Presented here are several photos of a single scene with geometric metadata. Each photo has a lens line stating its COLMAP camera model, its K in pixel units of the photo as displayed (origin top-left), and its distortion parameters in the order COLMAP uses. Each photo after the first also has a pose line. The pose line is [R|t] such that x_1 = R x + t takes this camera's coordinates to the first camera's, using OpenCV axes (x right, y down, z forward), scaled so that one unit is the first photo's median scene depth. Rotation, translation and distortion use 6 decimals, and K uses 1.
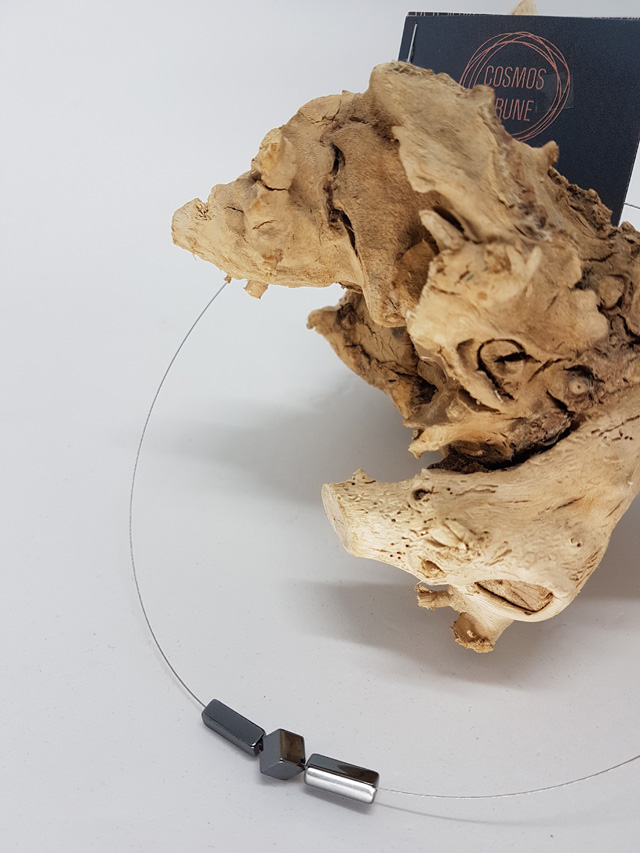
lens RADIAL K [[647.1, 0, 300.3], [0, 647.1, 420.4], [0, 0, 1]] dist [0.231541, -0.502771]
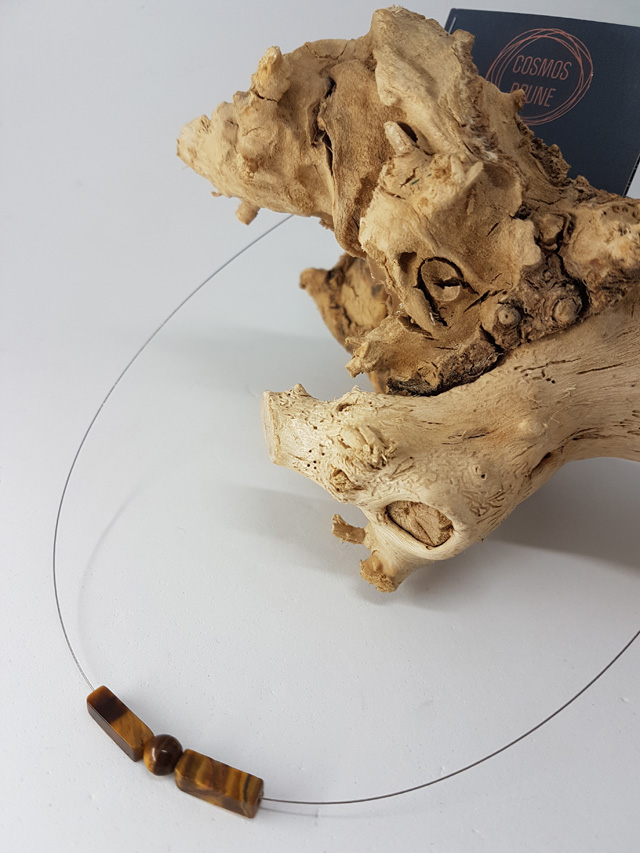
lens RADIAL K [[651.1, 0, 295.4], [0, 651.1, 428.8], [0, 0, 1]] dist [0.192639, -0.423463]
pose [[0.976934, 0.199382, -0.076470, 0.204480], [-0.205720, 0.974771, -0.086603, 0.267822], [0.057274, 0.100337, 0.993304, -0.027587]]
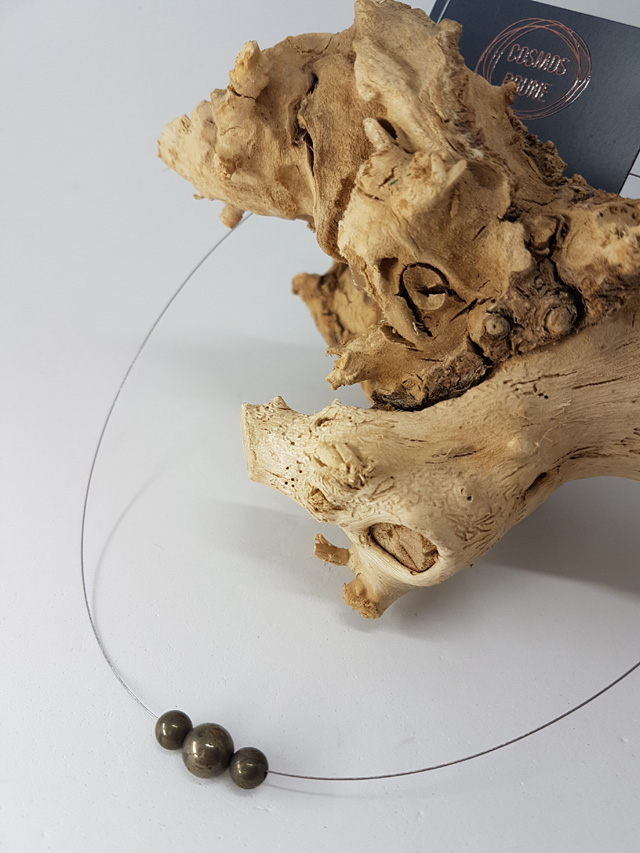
lens RADIAL K [[653.1, 0, 291.3], [0, 653.1, 428.7], [0, 0, 1]] dist [0.185728, -0.410892]
pose [[0.971856, 0.205915, -0.114432, 0.264834], [-0.215964, 0.972814, -0.083618, 0.228306], [0.094103, 0.105978, 0.989906, 0.036507]]
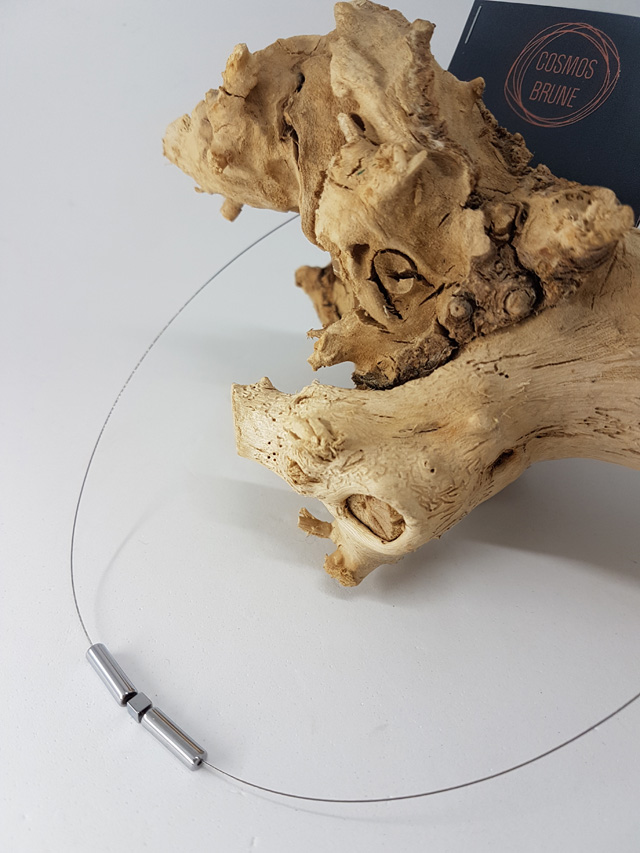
lens RADIAL K [[649.7, 0, 293.5], [0, 649.7, 439.3], [0, 0, 1]] dist [0.181957, -0.405012]
pose [[0.959645, 0.222627, -0.171807, 0.383026], [-0.235930, 0.969848, -0.061082, 0.255903], [0.153028, 0.099152, 0.983235, -0.015208]]
